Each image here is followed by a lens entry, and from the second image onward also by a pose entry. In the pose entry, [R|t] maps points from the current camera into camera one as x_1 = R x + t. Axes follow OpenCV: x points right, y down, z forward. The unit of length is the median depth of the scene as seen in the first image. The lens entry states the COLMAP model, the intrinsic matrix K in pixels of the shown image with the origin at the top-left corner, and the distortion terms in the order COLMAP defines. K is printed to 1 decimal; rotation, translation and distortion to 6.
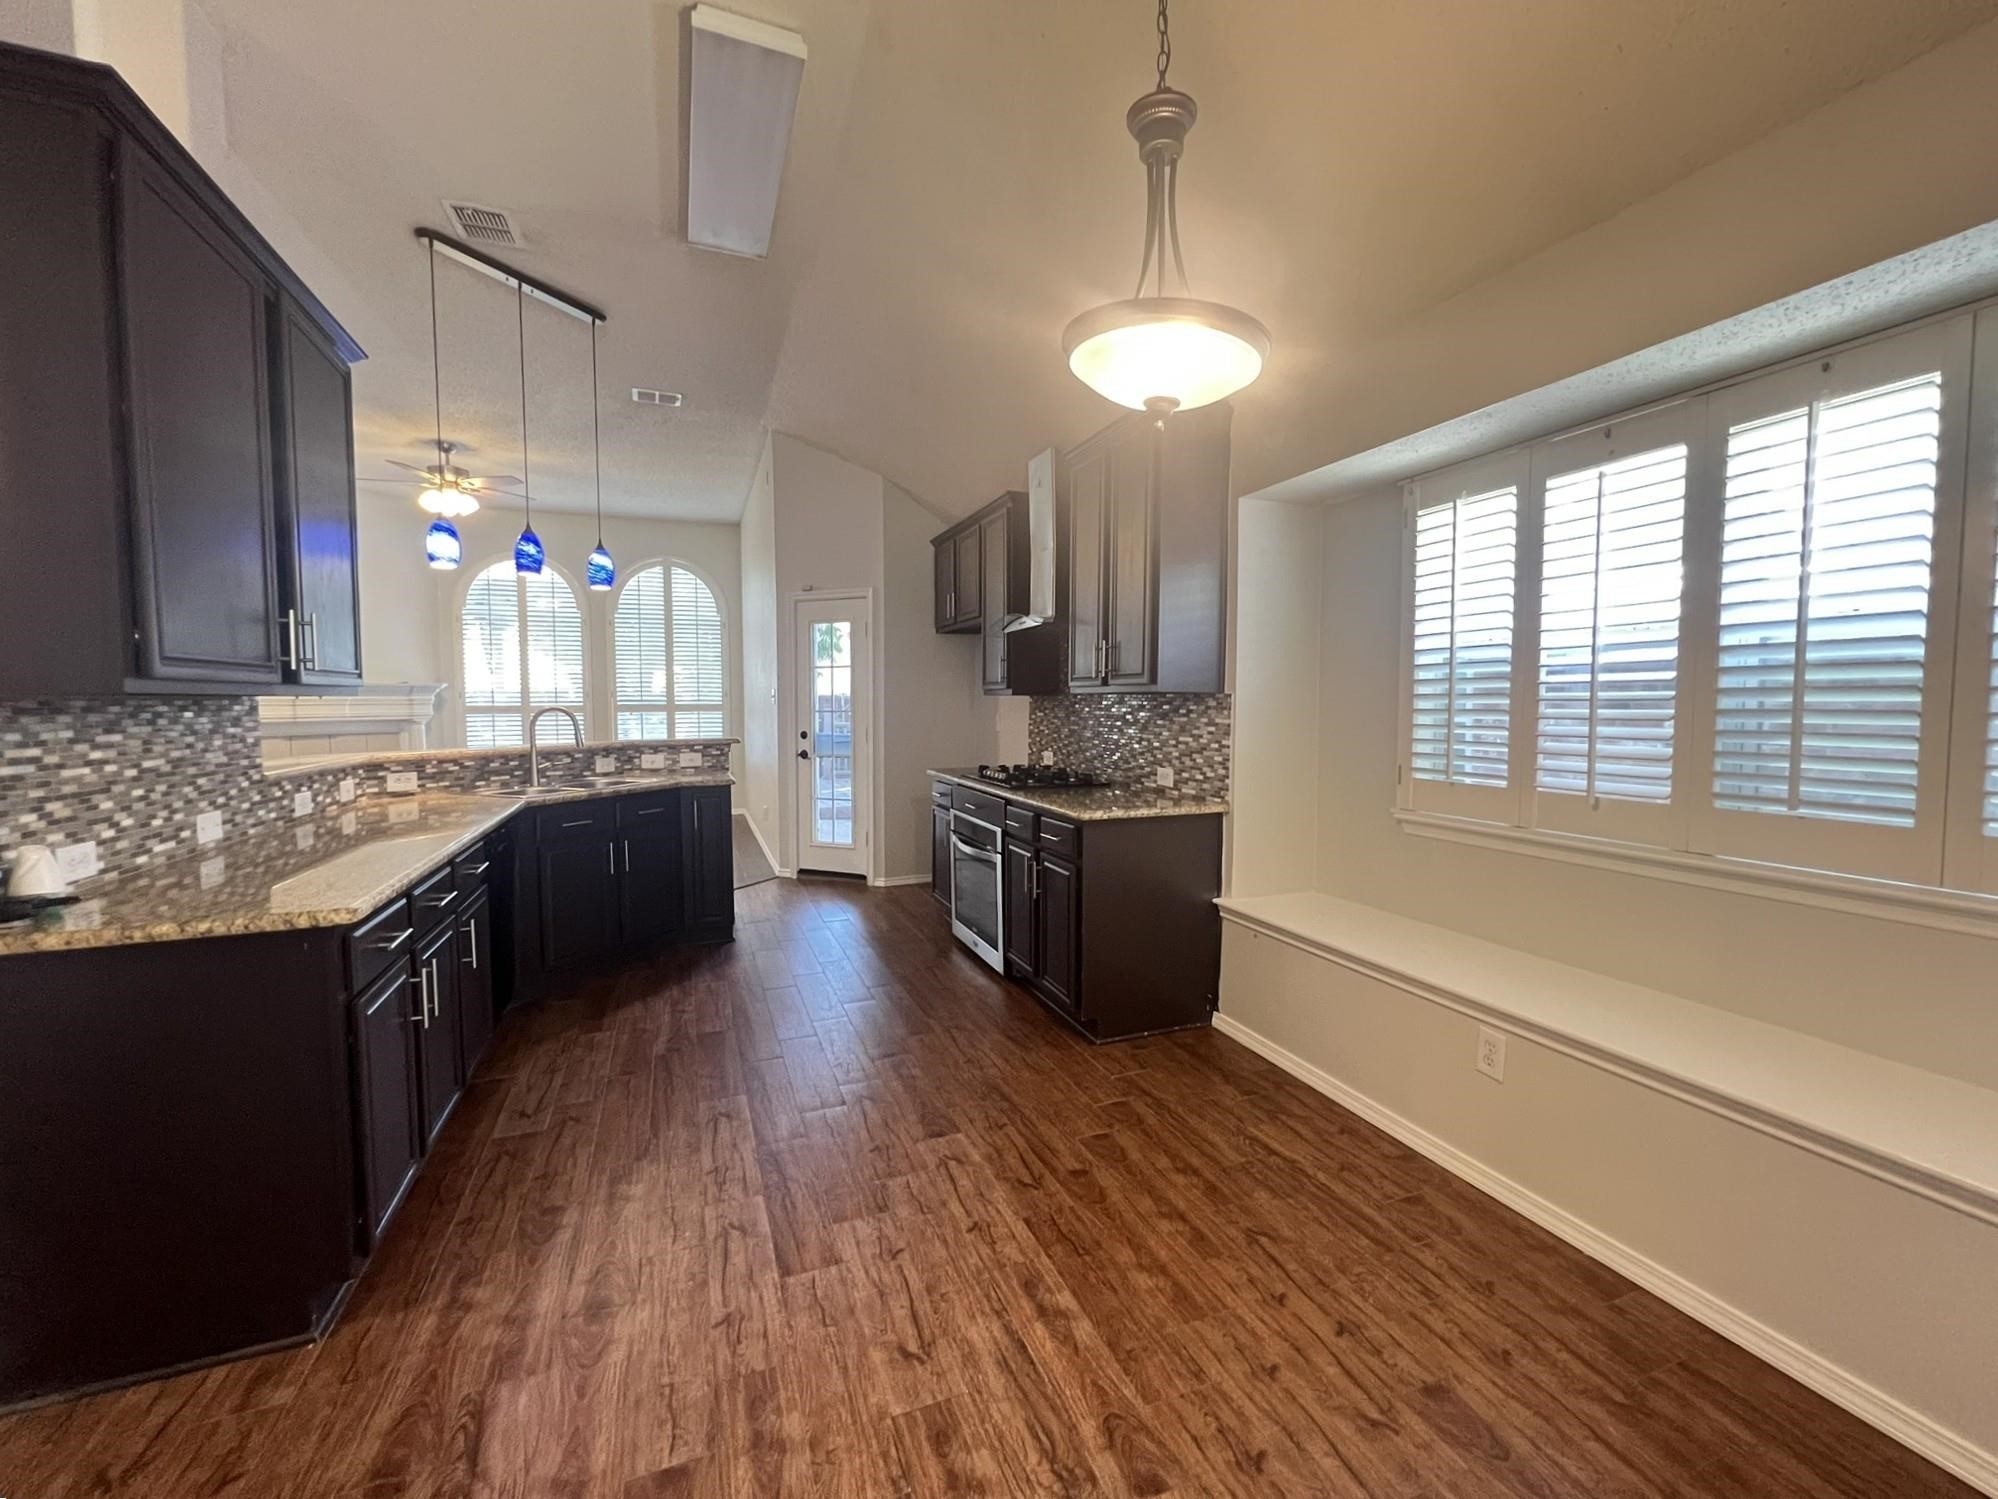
lens RADIAL K [[802.8, 0, 993.7], [0, 802.8, 748.1], [0, 0, 1]] dist [-0.003202, 0.000515]
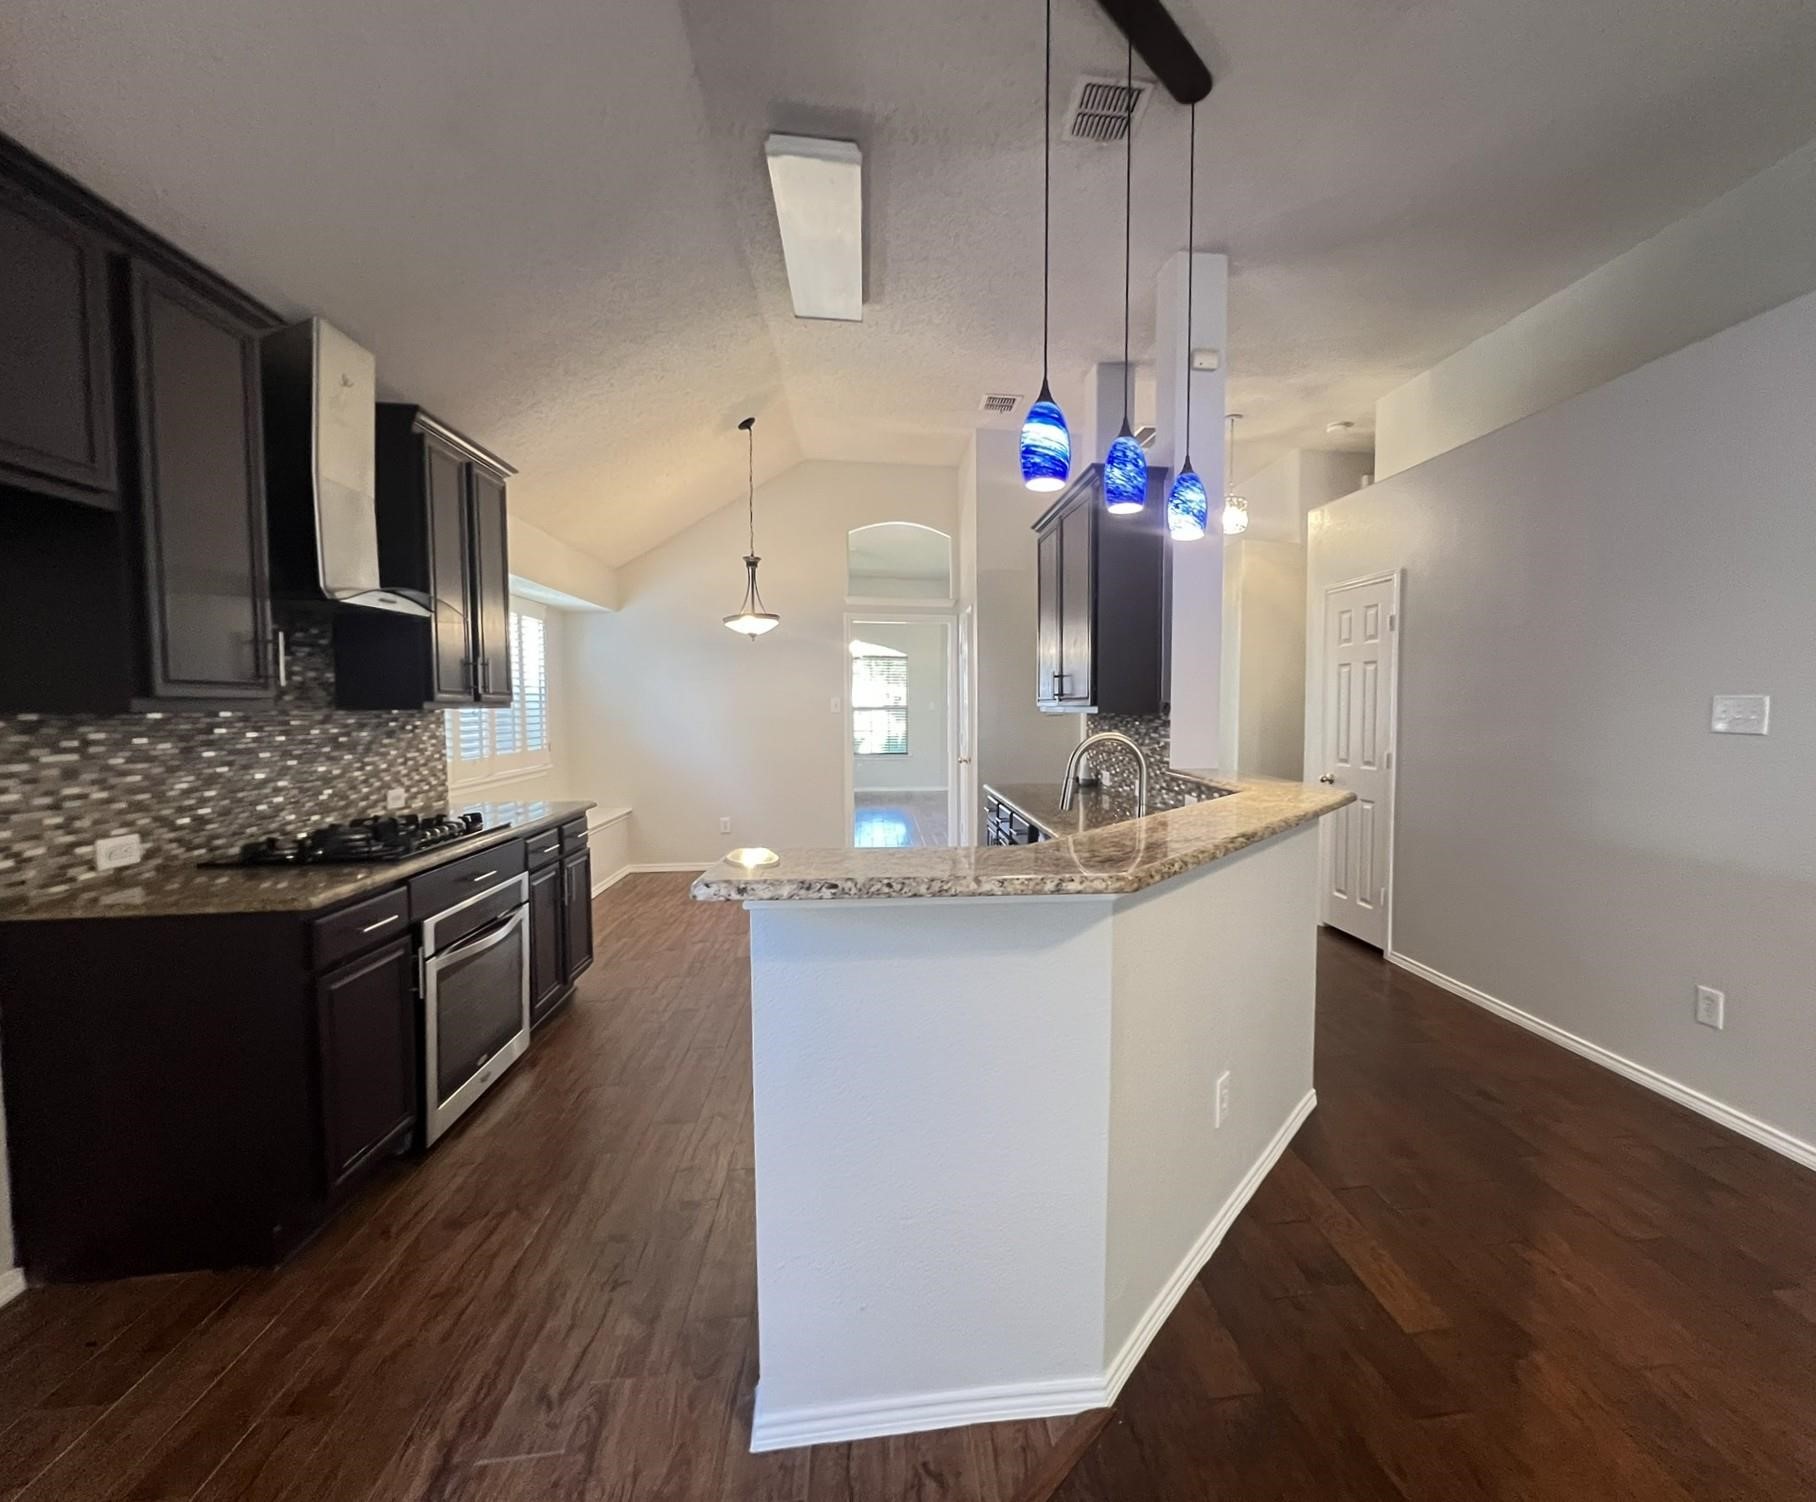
lens RADIAL K [[827.5, 0, 1012.8], [0, 827.5, 750.0], [0, 0, 1]] dist [-0.011025, 0.002383]
pose [[-0.980878, -0.011450, 0.194285, -0.729931], [0.010534, 0.993681, 0.111746, -0.129351], [-0.194336, 0.111656, -0.974560, 1.923526]]
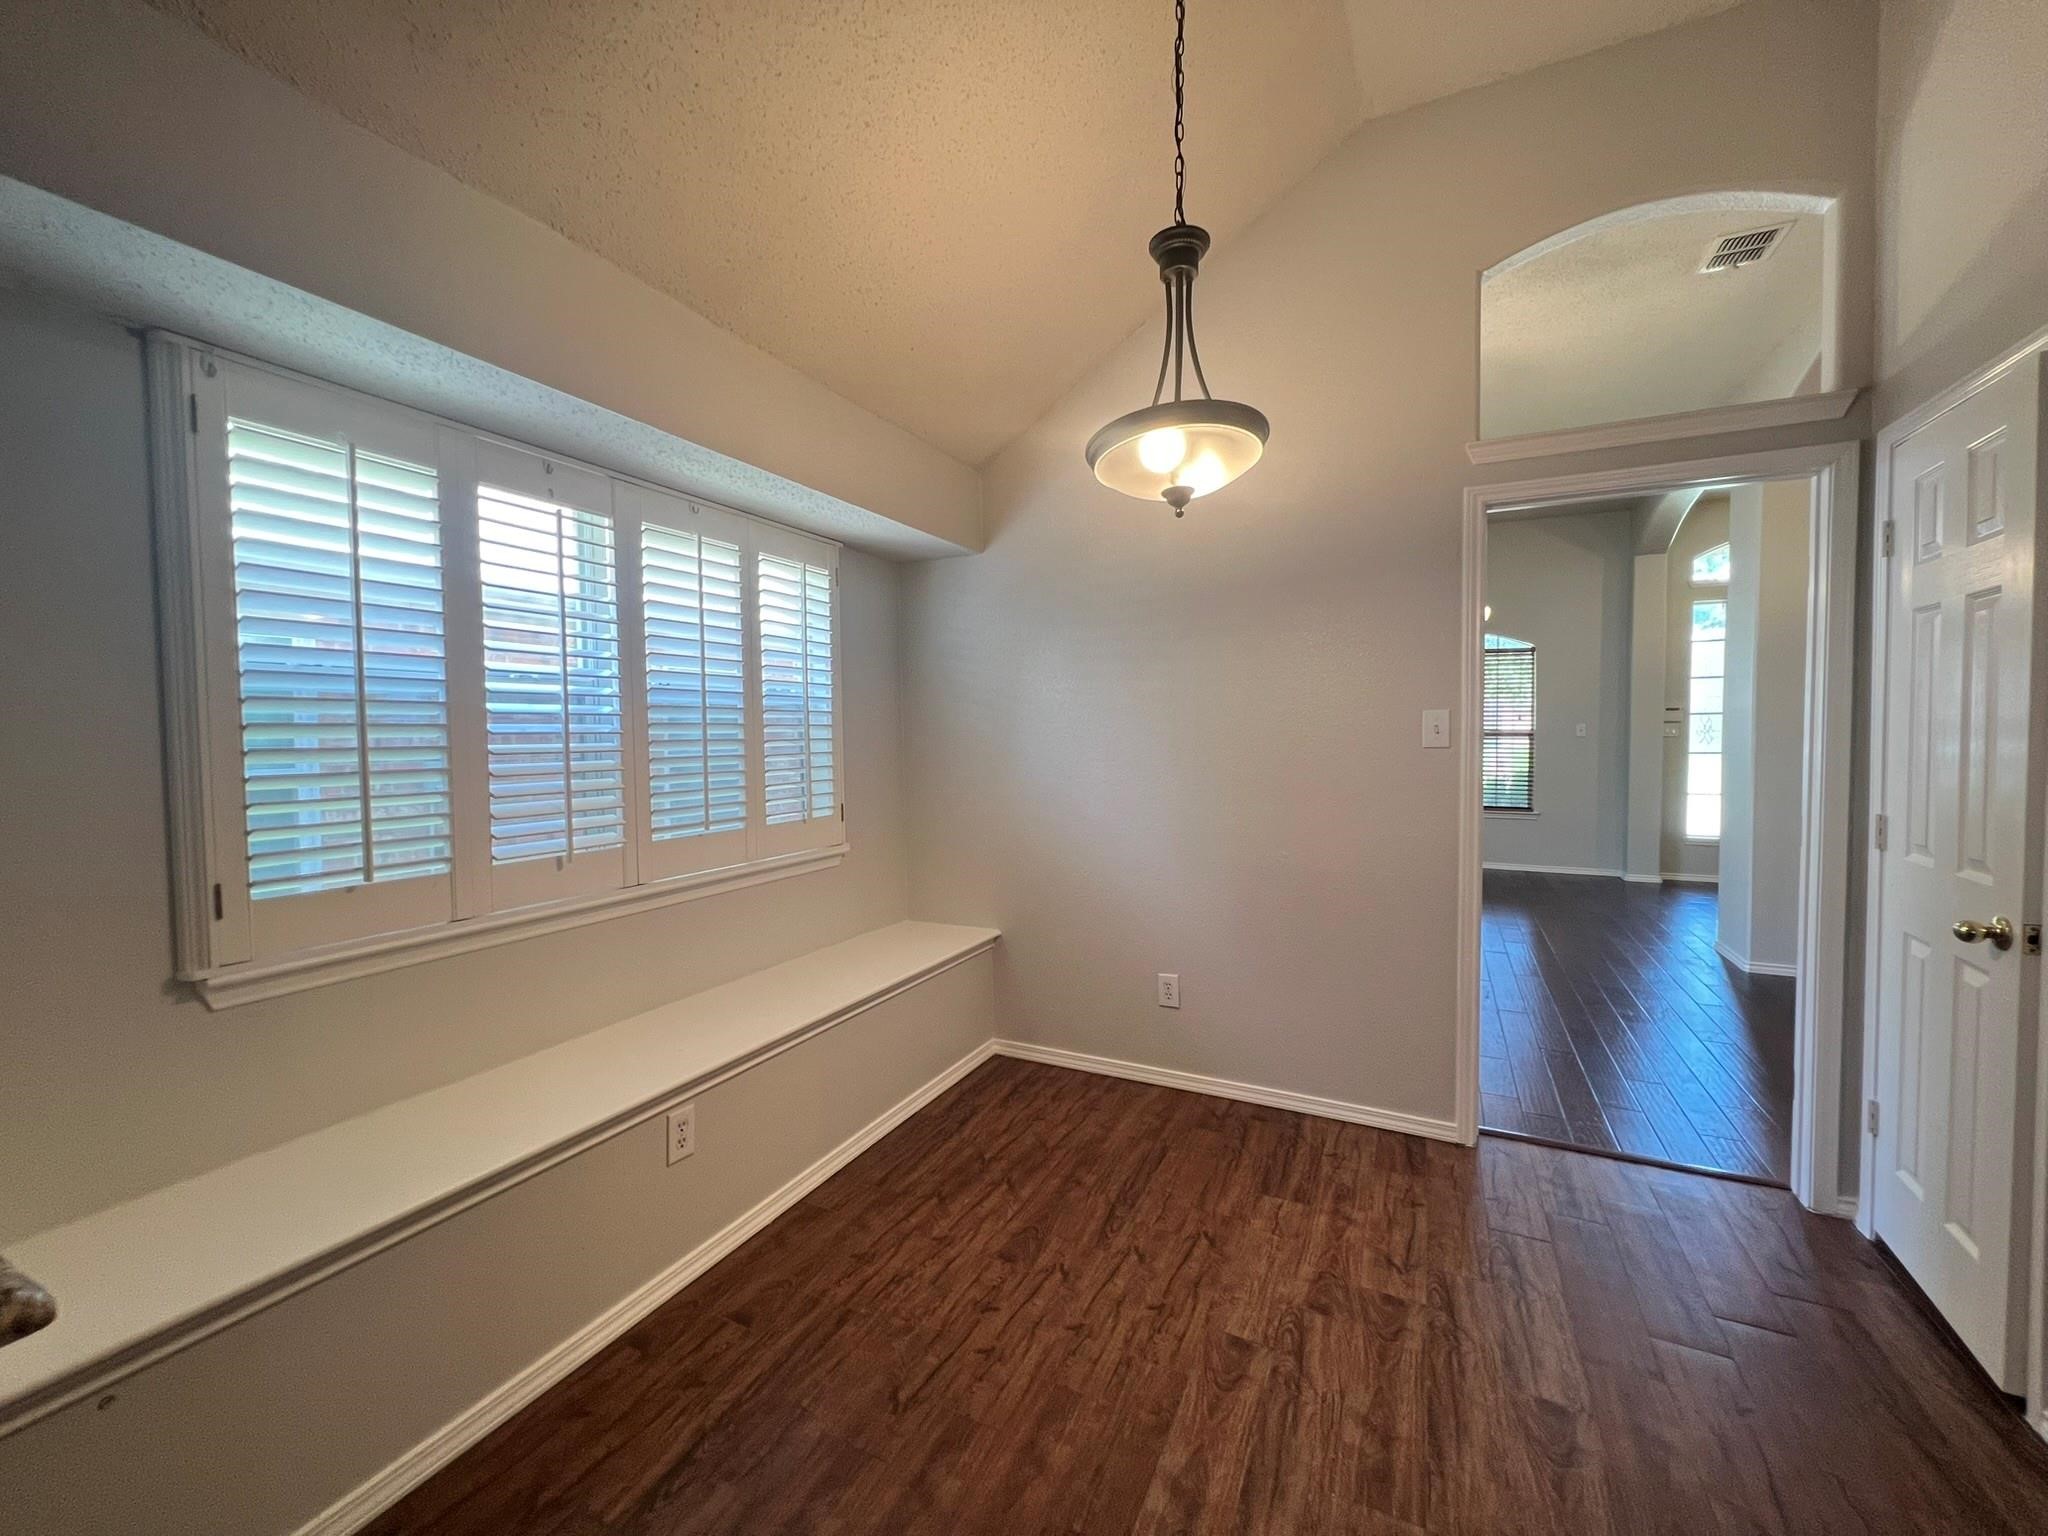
lens RADIAL K [[822.9, 0, 1029.3], [0, 822.9, 766.1], [0, 0, 1]] dist [-0.003202, 0.000515]
pose [[-0.683220, -0.022228, 0.729875, -0.213834], [0.051916, 0.995529, 0.078915, -0.060632], [-0.728365, 0.091808, -0.679011, 0.832041]]
